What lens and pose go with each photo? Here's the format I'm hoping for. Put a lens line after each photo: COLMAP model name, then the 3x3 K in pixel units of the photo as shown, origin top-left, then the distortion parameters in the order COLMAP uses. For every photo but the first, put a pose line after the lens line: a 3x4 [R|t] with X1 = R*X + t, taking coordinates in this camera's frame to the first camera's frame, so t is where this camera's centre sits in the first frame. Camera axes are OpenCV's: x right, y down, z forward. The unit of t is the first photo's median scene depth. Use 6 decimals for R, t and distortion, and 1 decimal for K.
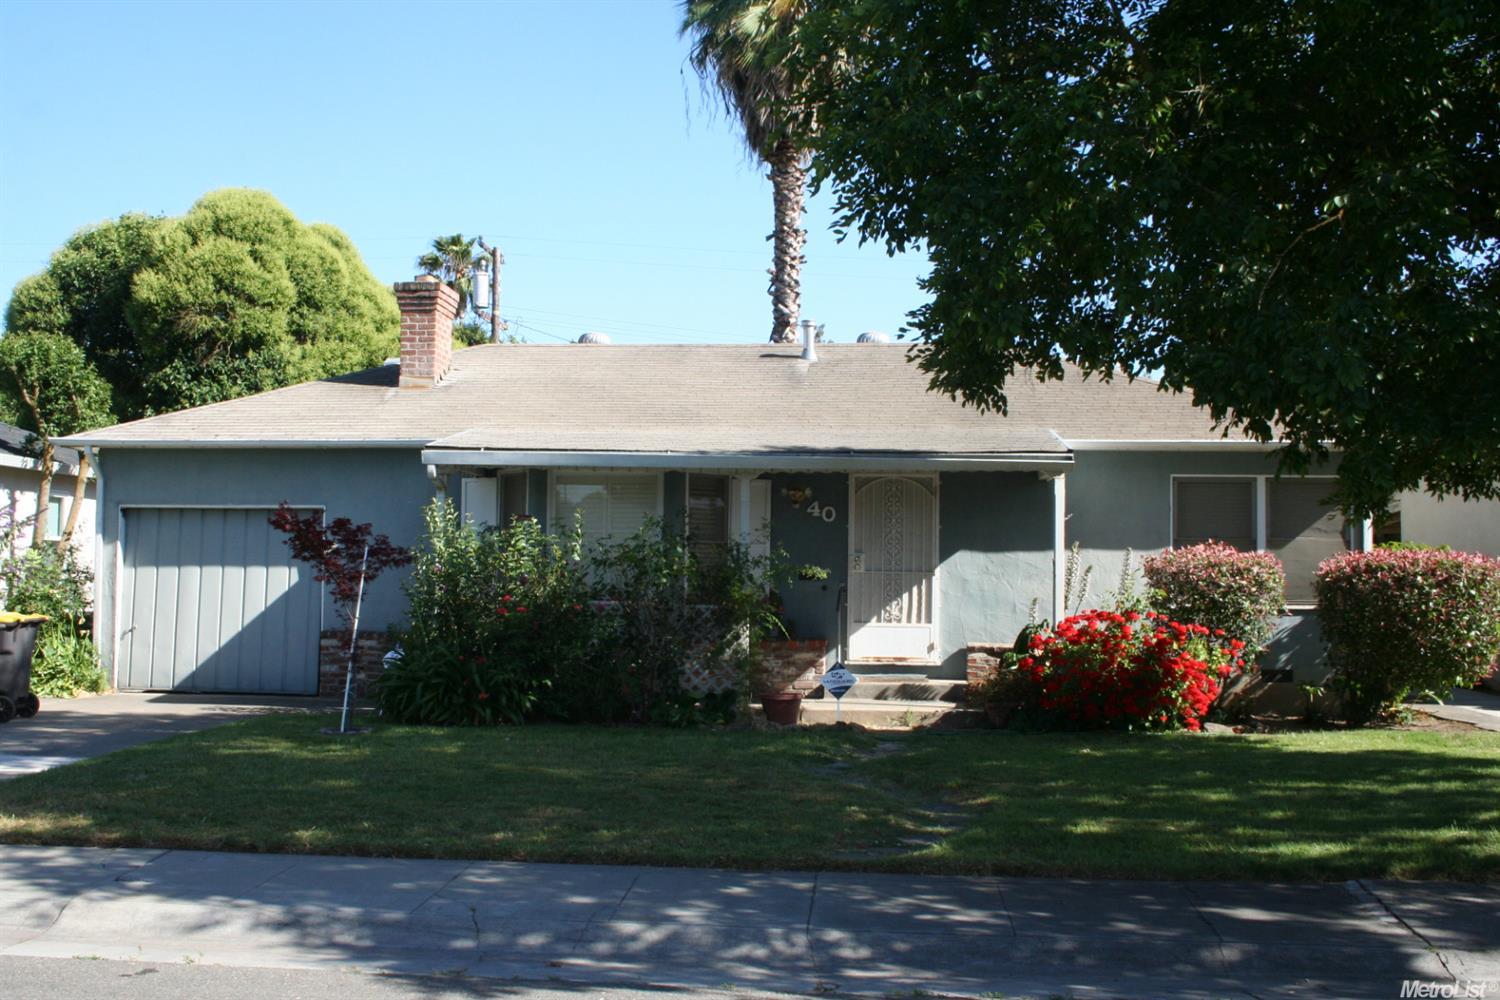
lens RADIAL K [[1636.2, 0, 750.0], [0, 1636.2, 500.0], [0, 0, 1]] dist [-0.093873, -0.004884]
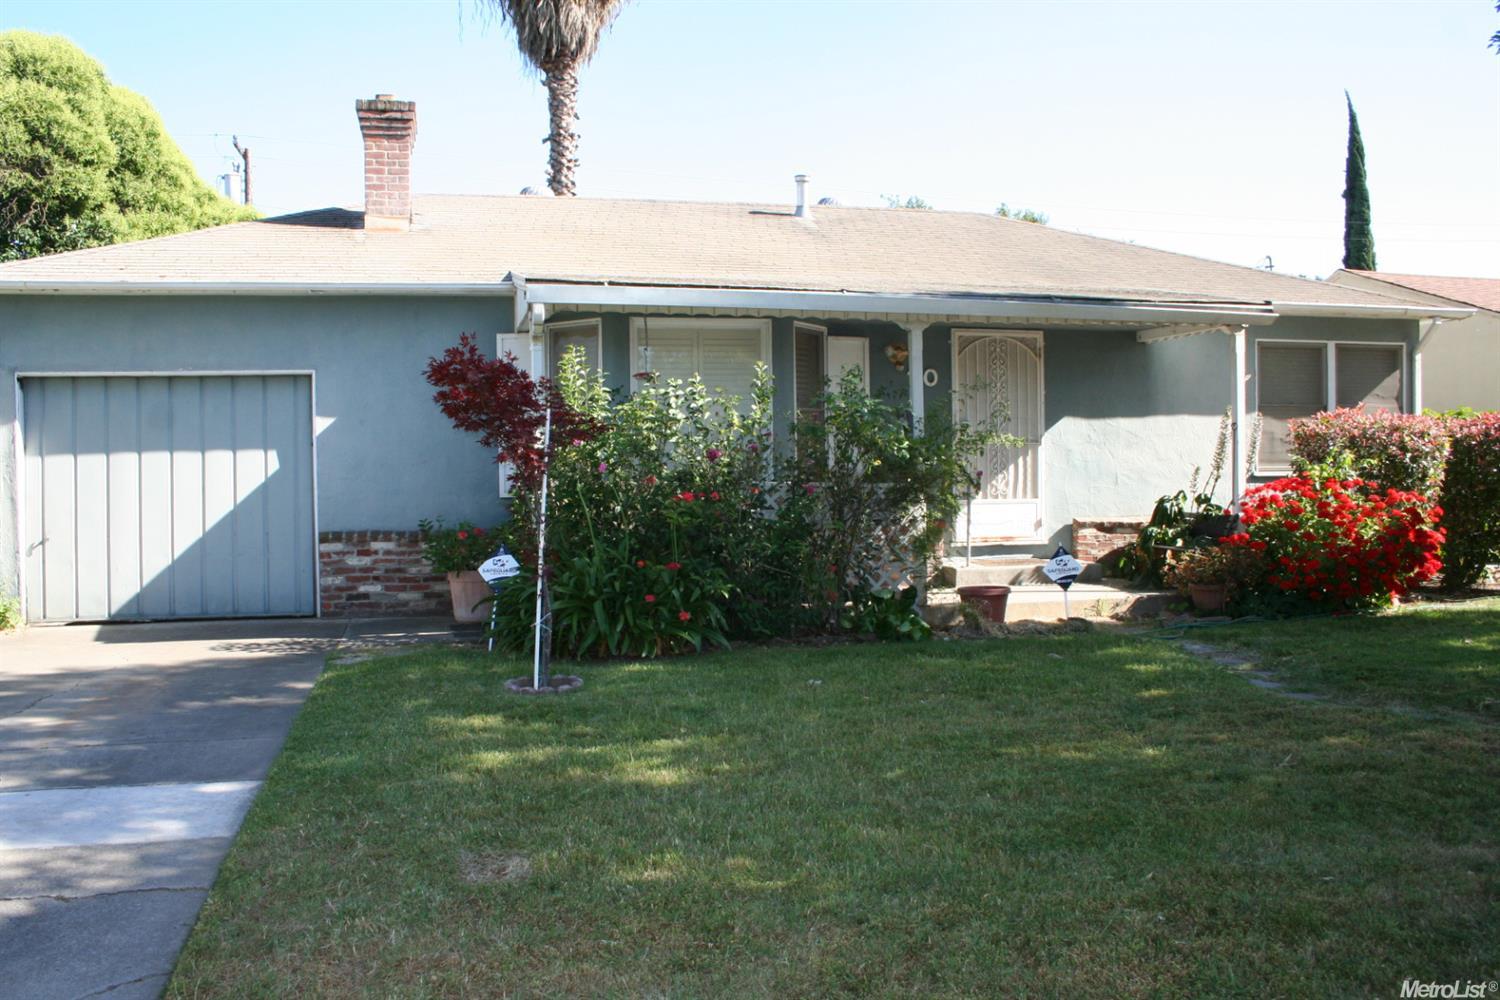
lens RADIAL K [[1265.8, 0, 750.0], [0, 1265.8, 500.0], [0, 0, 1]] dist [-0.172603, 0.140697]
pose [[0.948756, -0.030627, 0.314522, -0.251577], [0.007056, 0.997098, 0.075807, 0.021725], [-0.315930, -0.069703, 0.946218, 0.376173]]
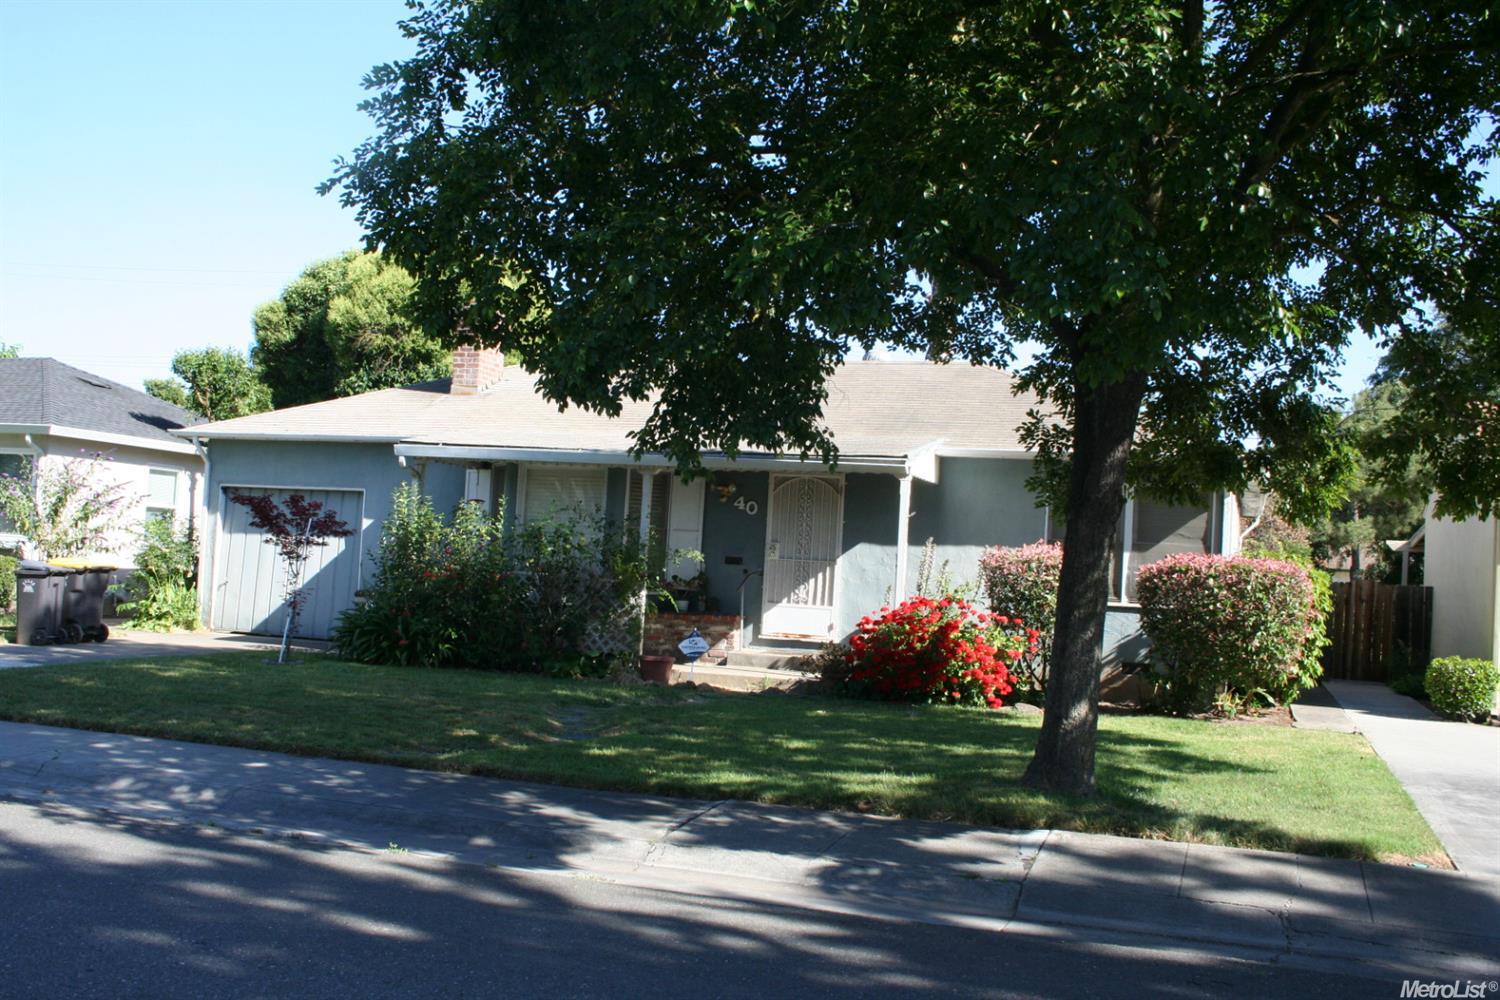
lens RADIAL K [[1537.9, 0, 750.0], [0, 1537.9, 500.0], [0, 0, 1]] dist [-0.128207, 0.009218]
pose [[0.970426, 0.029320, -0.239613, 0.299114], [-0.030619, 0.999530, -0.001700, 0.004863], [0.239451, 0.008986, 0.970867, -0.053608]]
